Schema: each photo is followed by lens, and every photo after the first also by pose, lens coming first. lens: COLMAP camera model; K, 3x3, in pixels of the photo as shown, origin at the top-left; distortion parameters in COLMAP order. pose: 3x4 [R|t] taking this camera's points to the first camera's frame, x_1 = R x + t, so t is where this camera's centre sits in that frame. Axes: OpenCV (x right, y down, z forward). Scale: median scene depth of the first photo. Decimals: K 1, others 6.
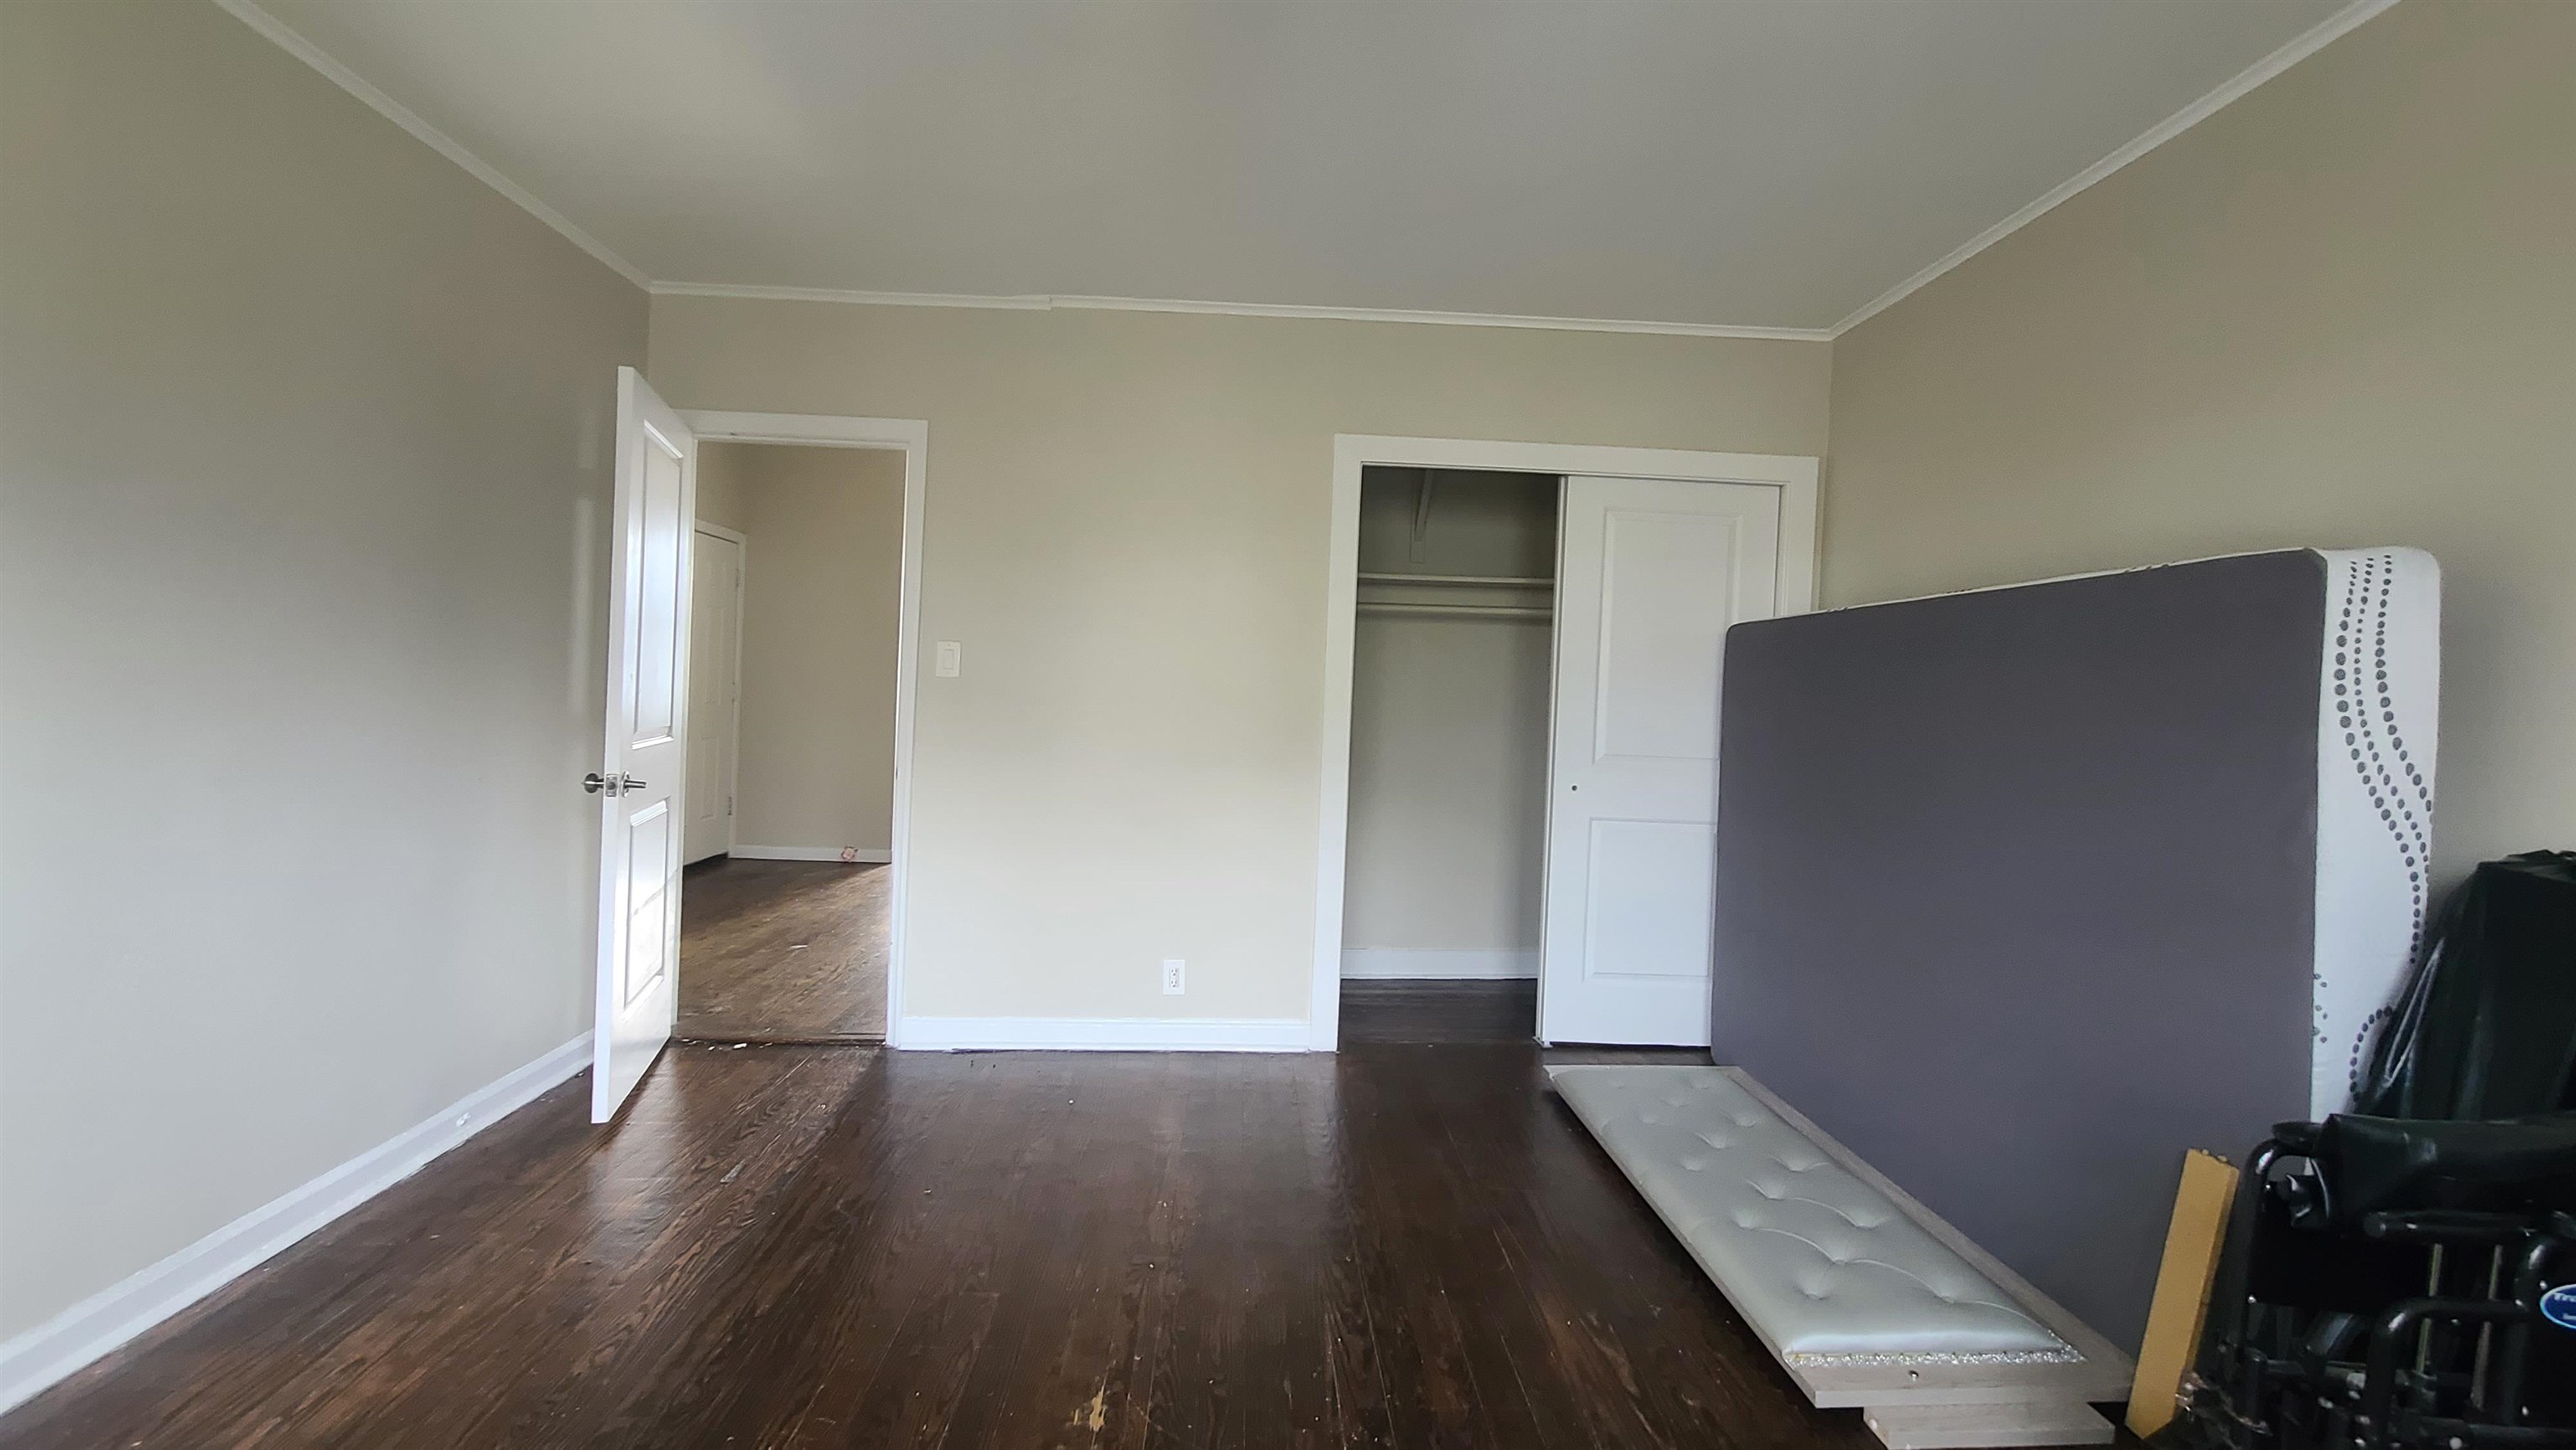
lens RADIAL K [[1055.3, 0, 1276.1], [0, 1055.3, 708.4], [0, 0, 1]] dist [0.004105, -0.005883]
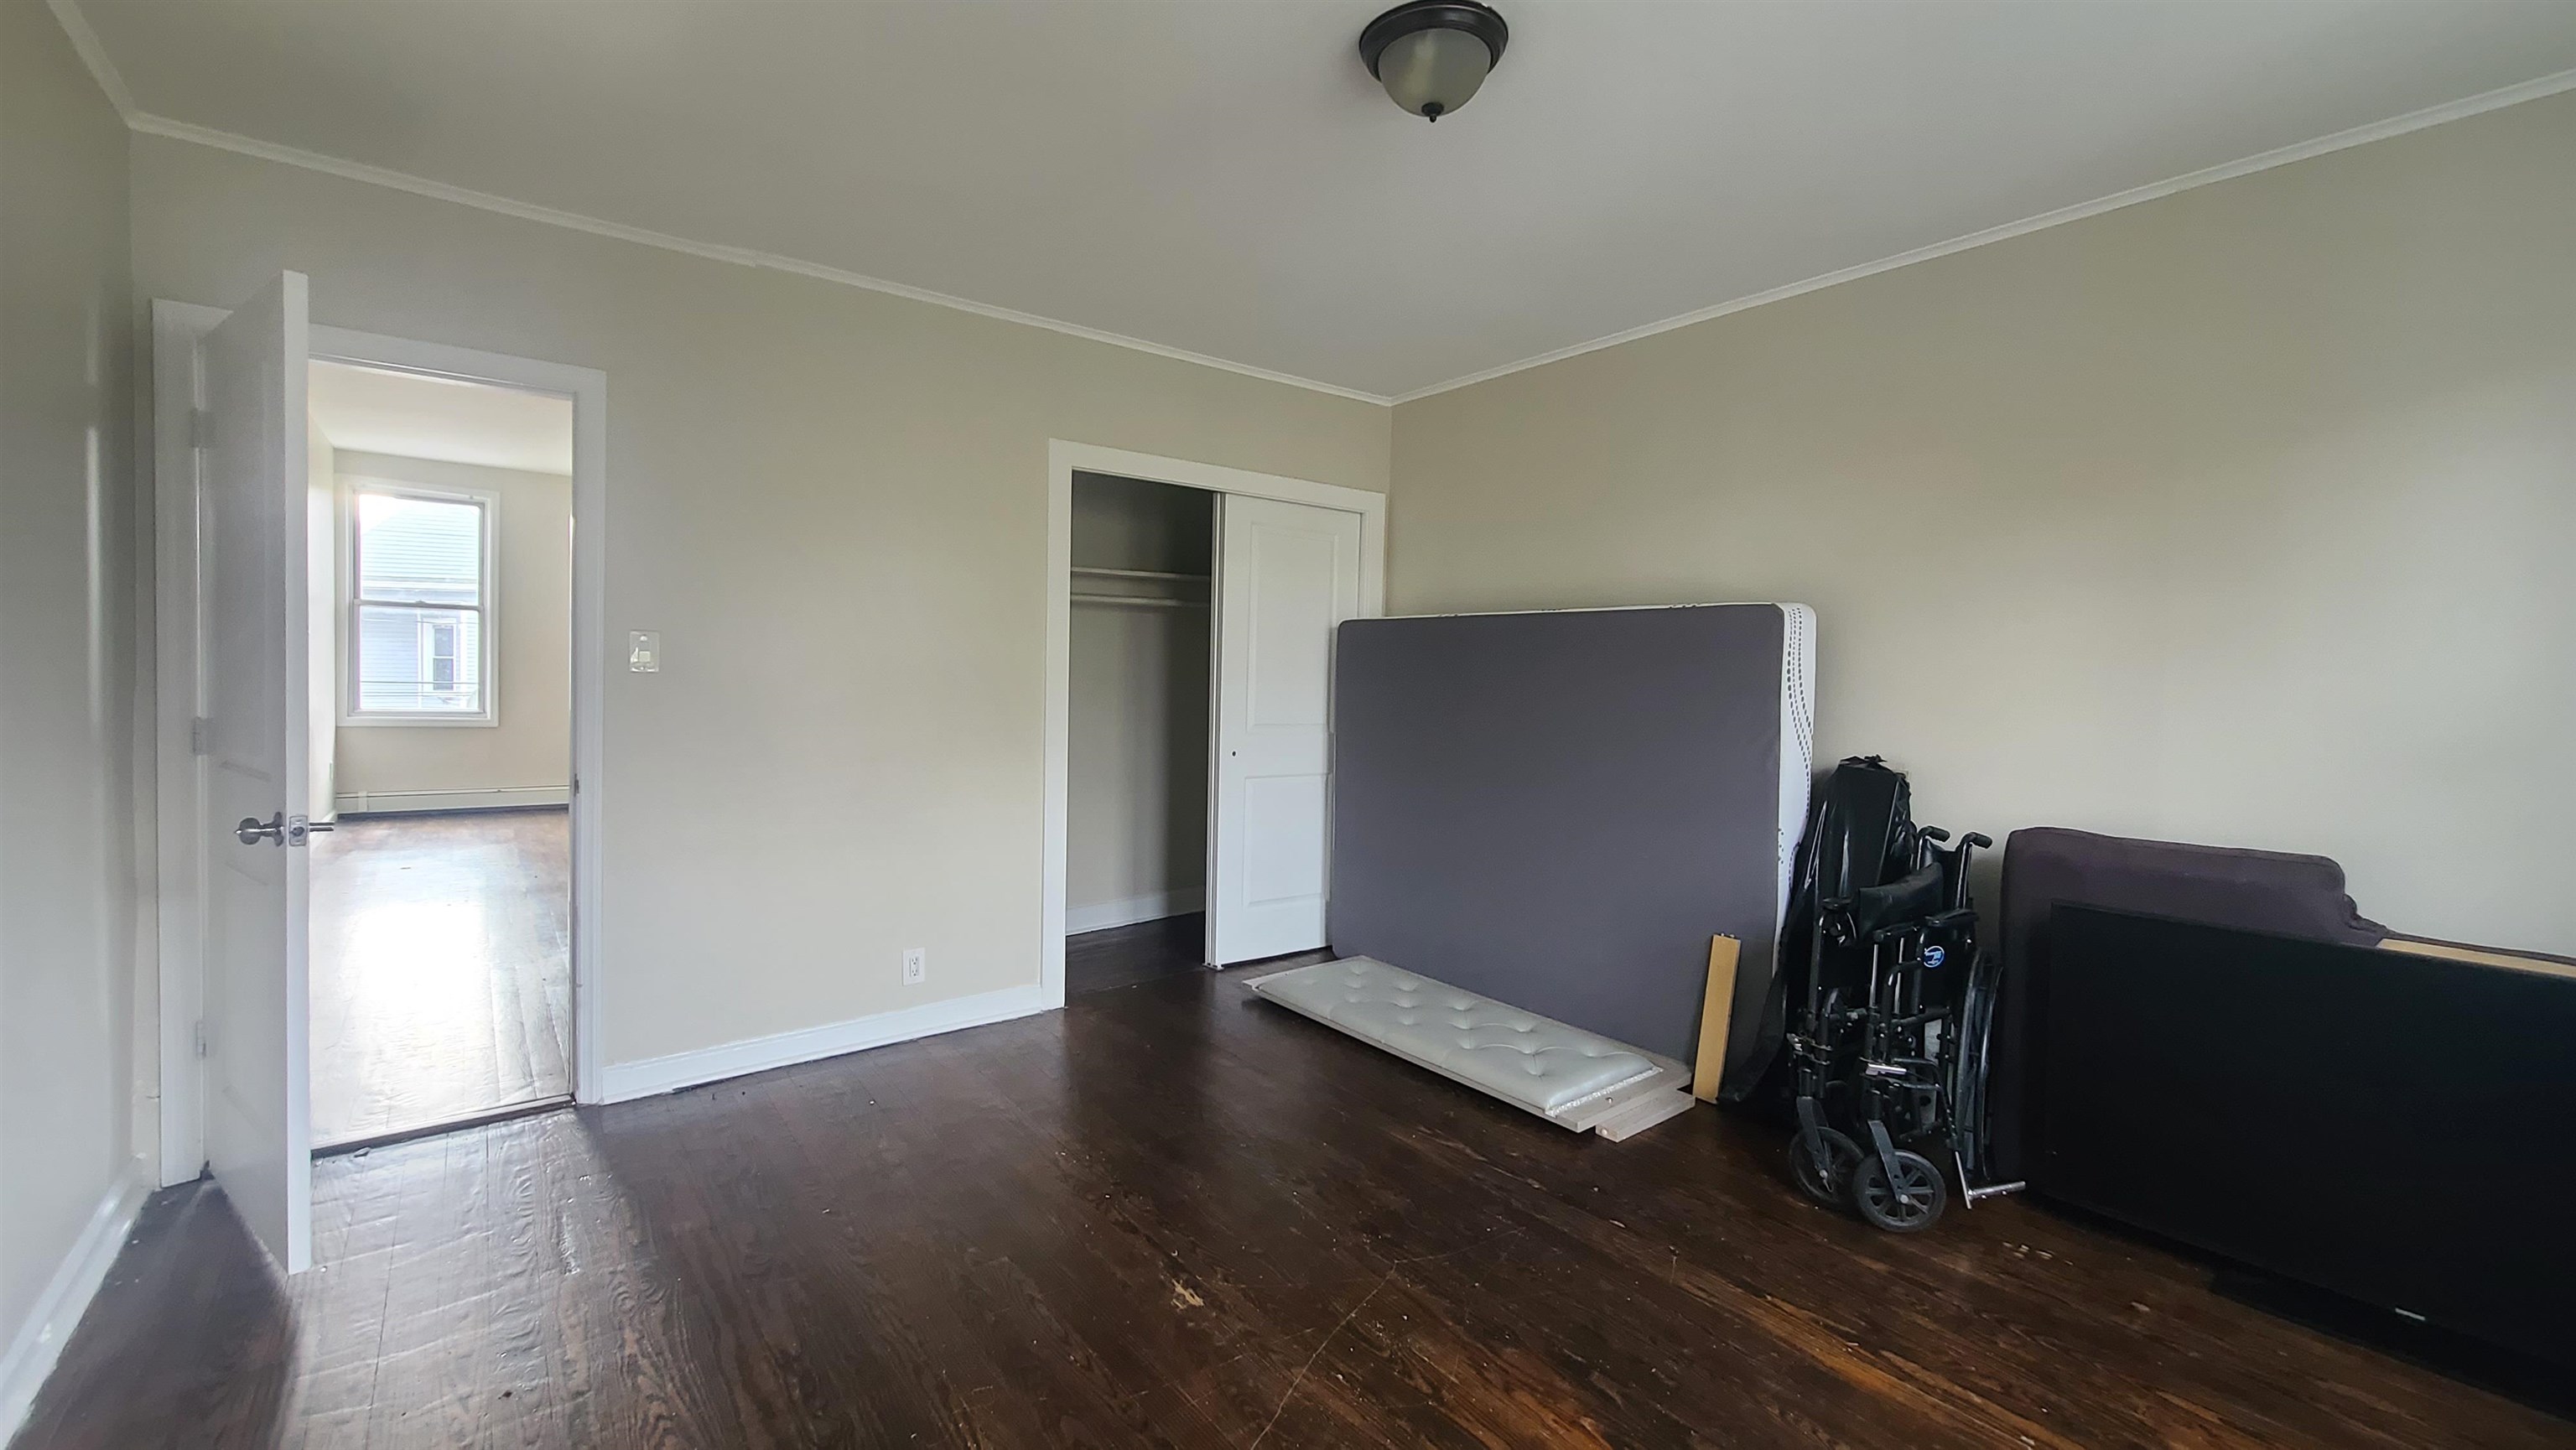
lens RADIAL K [[1055.4, 0, 1275.6], [0, 1055.4, 709.4], [0, 0, 1]] dist [0.003996, -0.000135]
pose [[0.818646, -0.038685, 0.572994, -0.387043], [0.016994, 0.998924, 0.043163, -0.027843], [-0.574047, -0.025598, 0.818422, -0.015437]]
